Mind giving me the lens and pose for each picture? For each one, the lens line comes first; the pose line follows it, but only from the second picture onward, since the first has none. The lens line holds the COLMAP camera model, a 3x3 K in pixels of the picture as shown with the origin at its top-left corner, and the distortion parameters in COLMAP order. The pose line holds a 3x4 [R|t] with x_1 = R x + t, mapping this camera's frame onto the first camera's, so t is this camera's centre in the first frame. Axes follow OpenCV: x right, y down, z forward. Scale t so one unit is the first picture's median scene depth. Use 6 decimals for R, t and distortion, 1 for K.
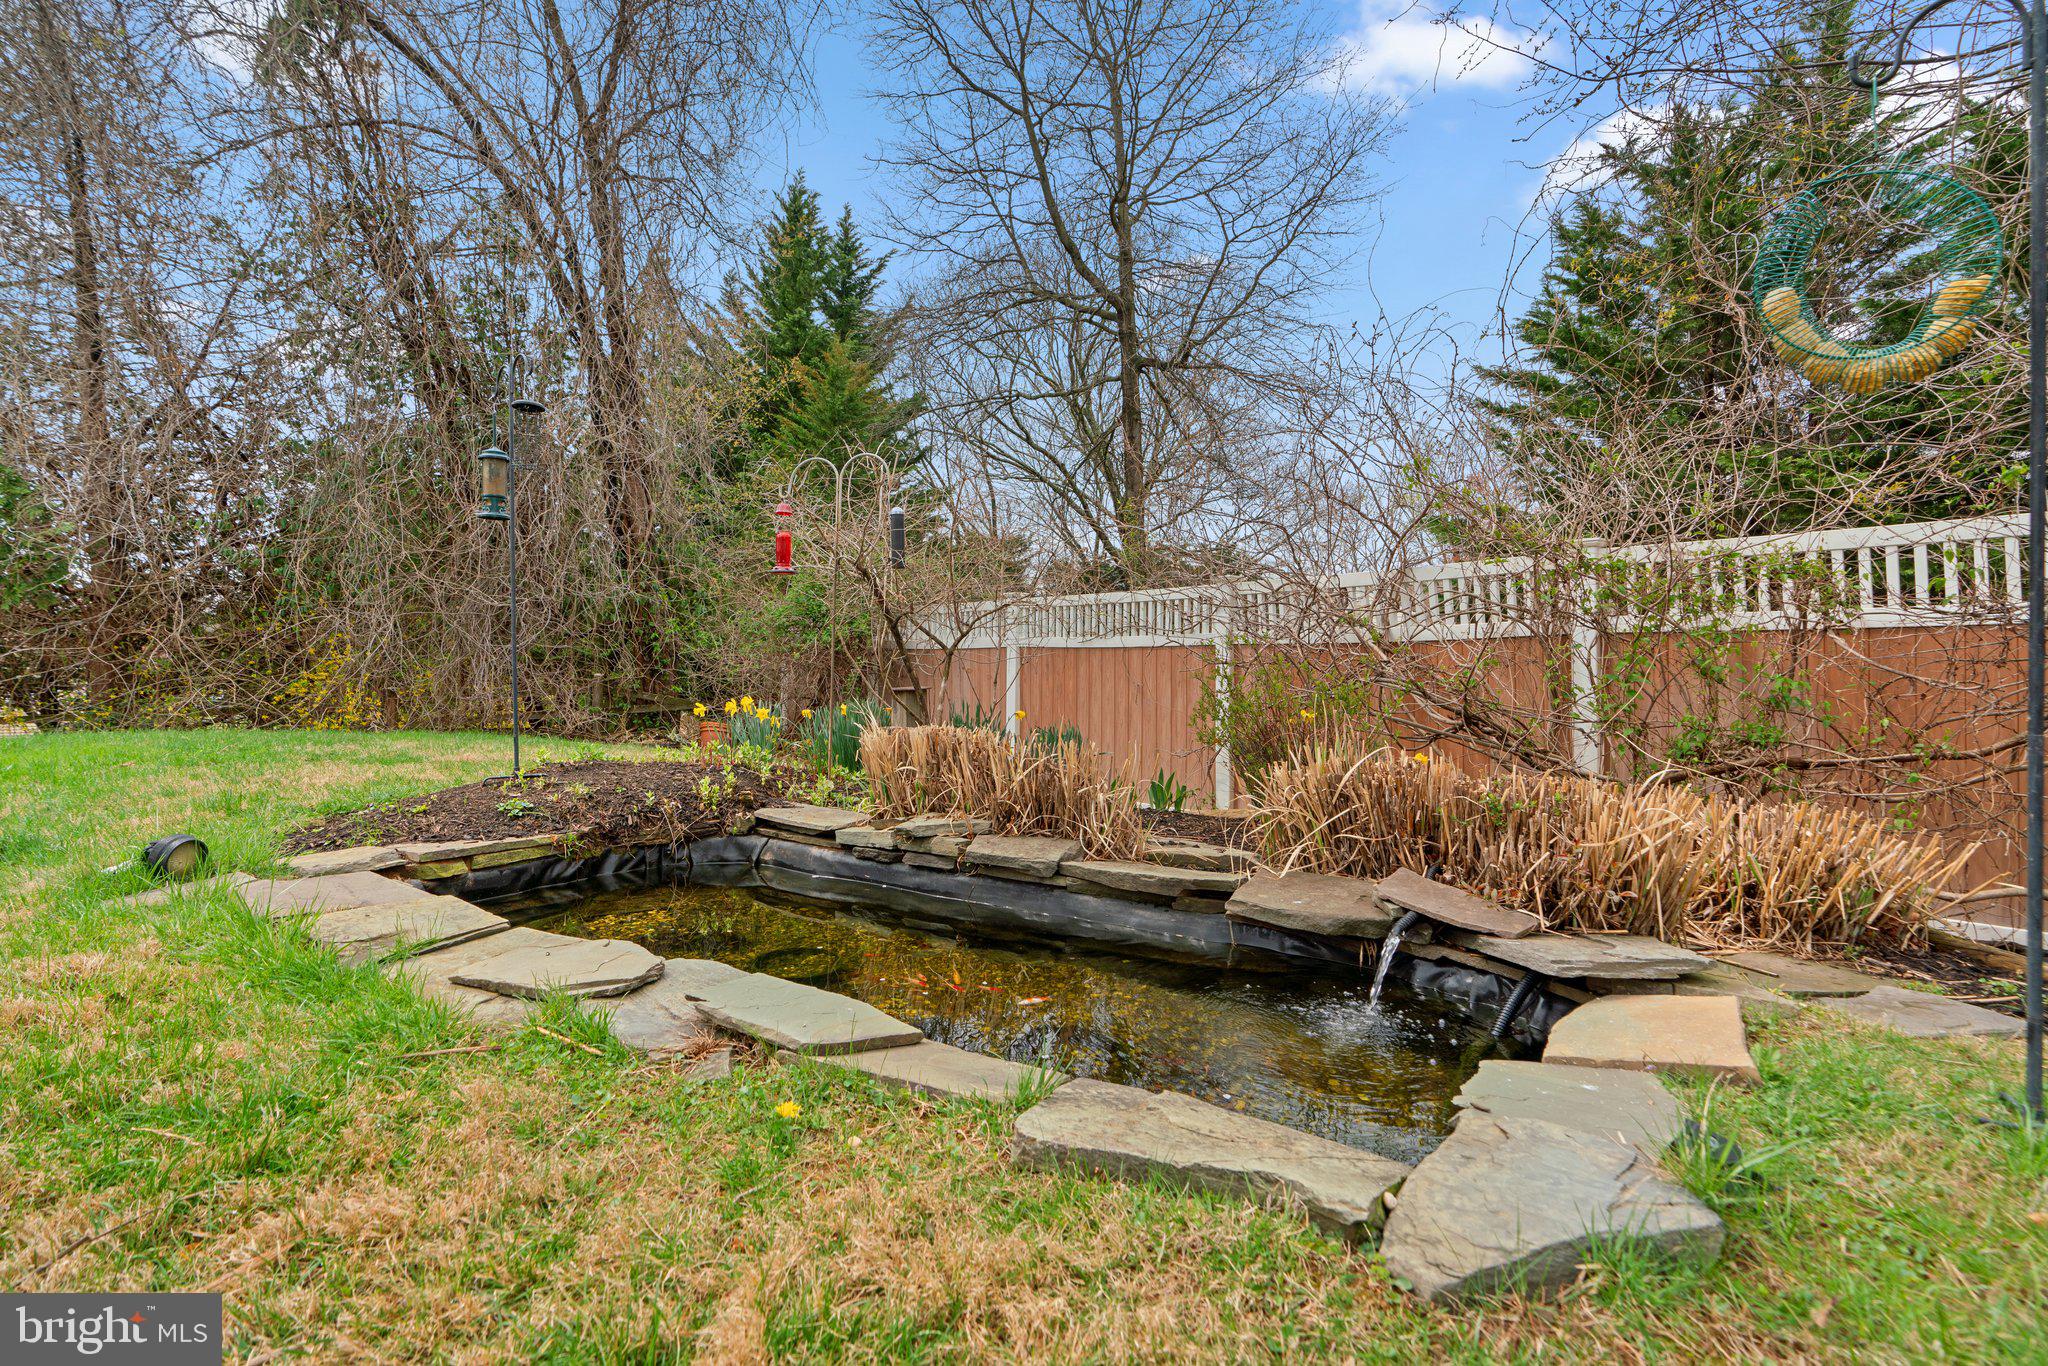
lens RADIAL K [[954.7, 0, 1024.0], [0, 954.7, 683.0], [0, 0, 1]] dist [-0.002793, -0.000255]
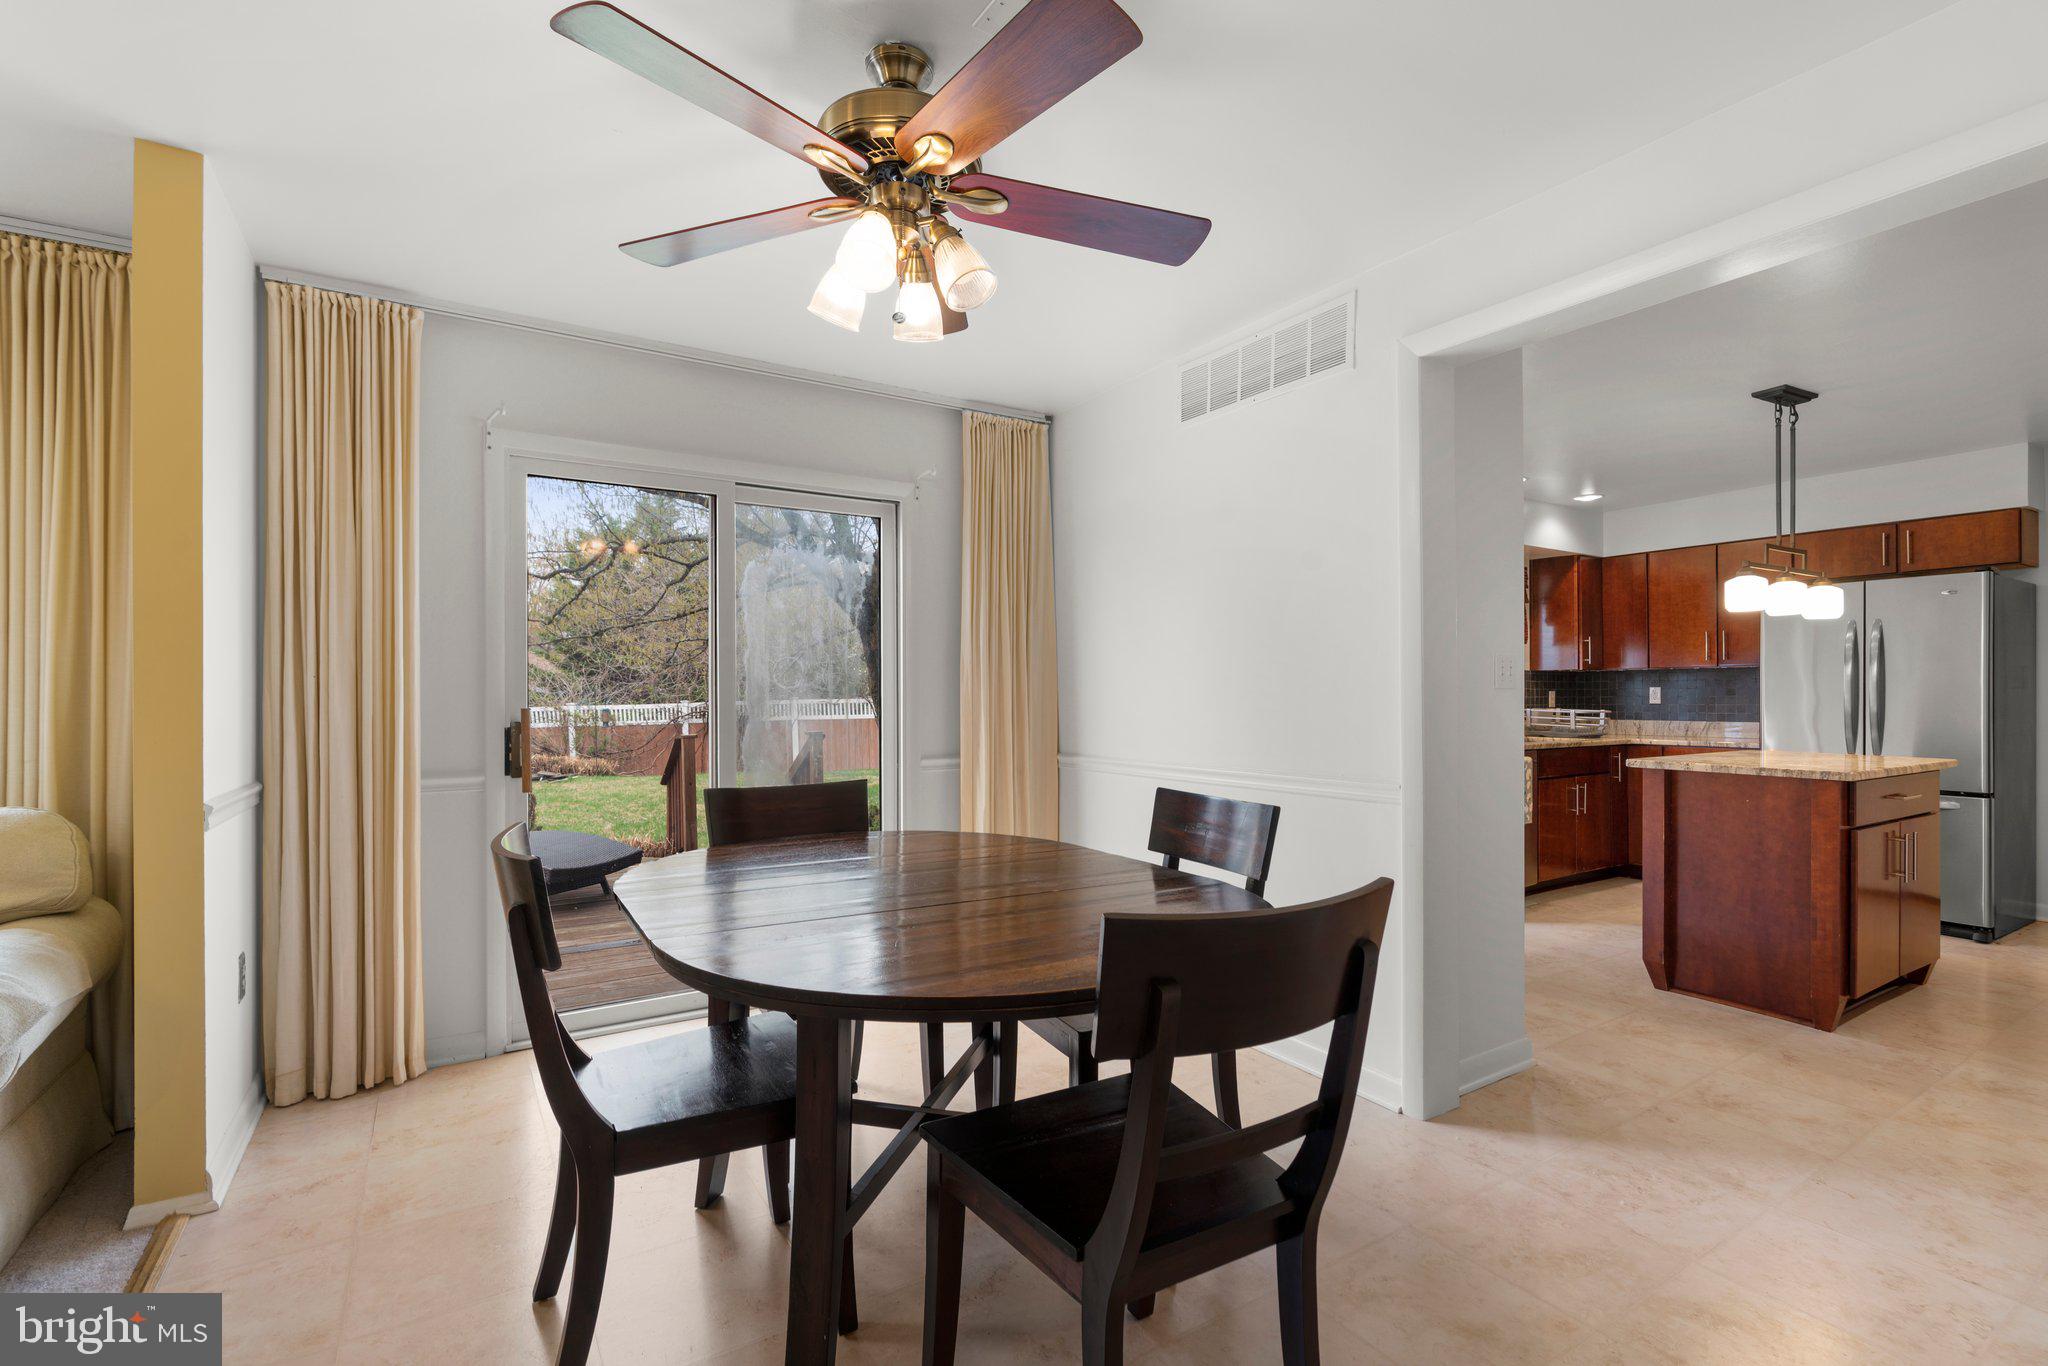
lens RADIAL K [[931.6, 0, 1018.0], [0, 931.6, 691.2], [0, 0, 1]] dist [-0.002371, -0.000310]
pose [[0.589615, -0.004873, 0.807670, -1.799468], [0.016084, 0.999854, -0.005709, -0.174704], [-0.807524, 0.016356, 0.589608, -3.450577]]
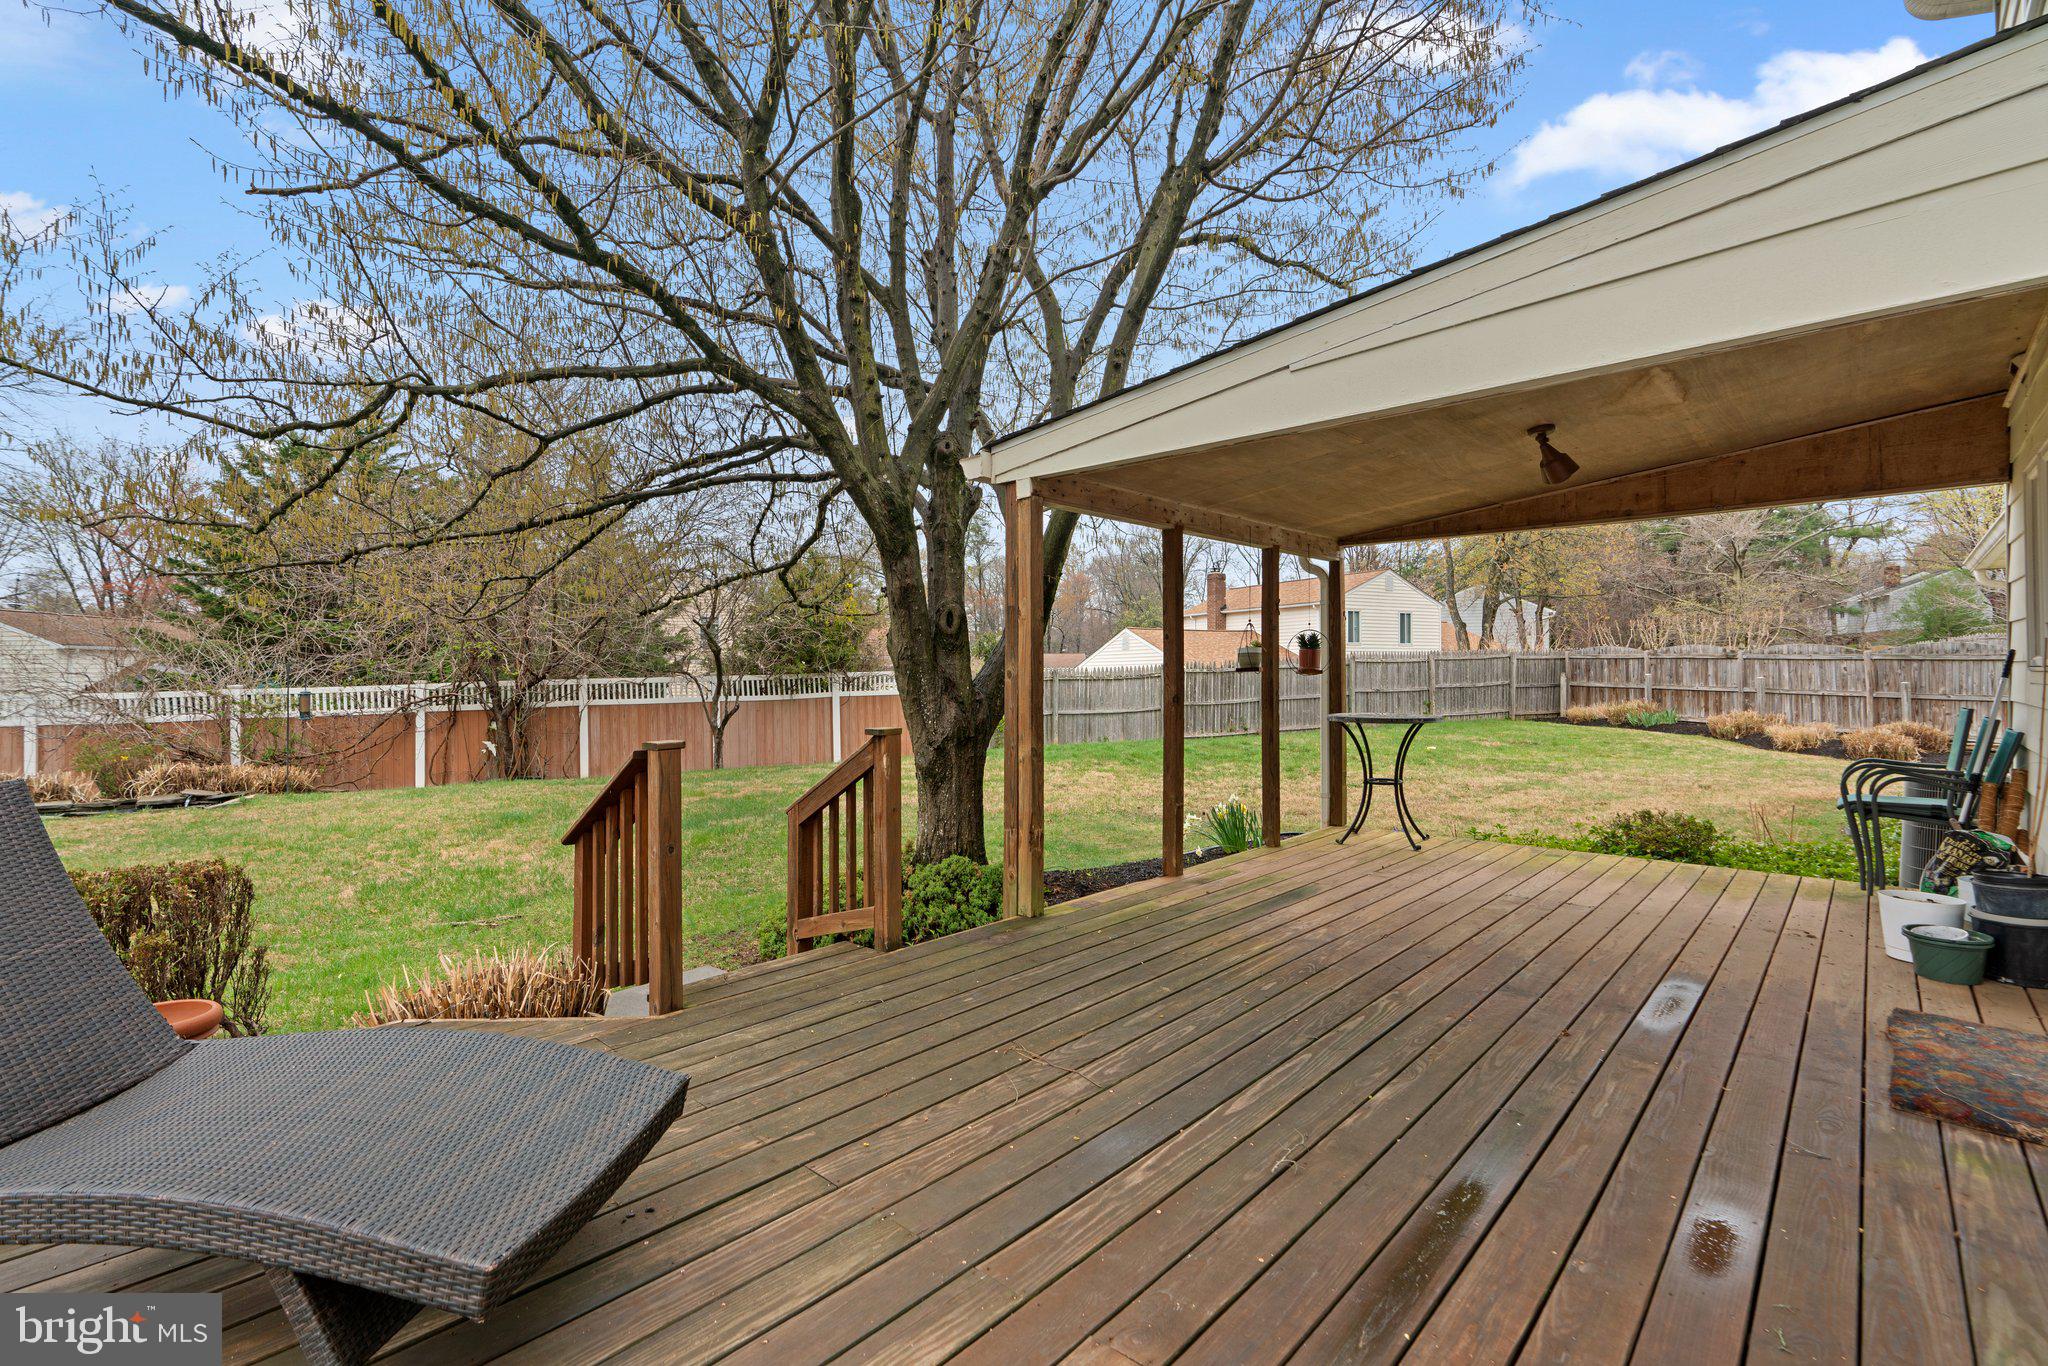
lens RADIAL K [[931.6, 0, 1018.0], [0, 931.6, 691.2], [0, 0, 1]] dist [-0.002371, -0.000310]
pose [[0.349342, -0.024694, 0.936670, -1.385622], [0.021368, 0.999603, 0.018384, -0.158298], [-0.936752, 0.013593, 0.349731, -2.509153]]
